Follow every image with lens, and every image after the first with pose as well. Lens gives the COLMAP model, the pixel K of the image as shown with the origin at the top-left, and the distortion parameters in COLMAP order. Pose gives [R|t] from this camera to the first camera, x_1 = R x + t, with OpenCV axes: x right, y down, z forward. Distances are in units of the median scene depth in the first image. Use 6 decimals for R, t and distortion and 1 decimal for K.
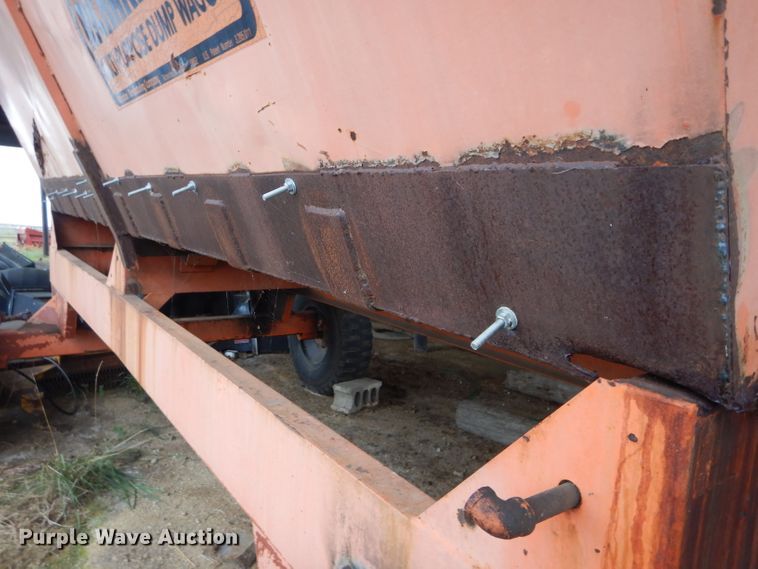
lens RADIAL K [[542.4, 0, 374.8], [0, 542.4, 286.1], [0, 0, 1]] dist [0.009769, -0.001794]
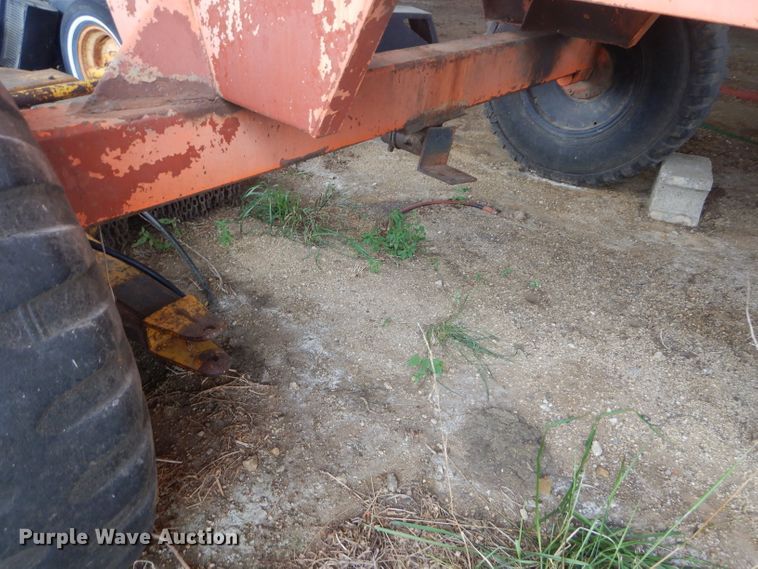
lens RADIAL K [[542.4, 0, 374.8], [0, 542.4, 286.1], [0, 0, 1]] dist [0.009769, -0.001794]
pose [[0.973476, -0.119687, 0.194988, -0.569851], [0.014656, 0.883126, 0.468906, 0.033127], [-0.228321, -0.453611, 0.861456, 0.690766]]
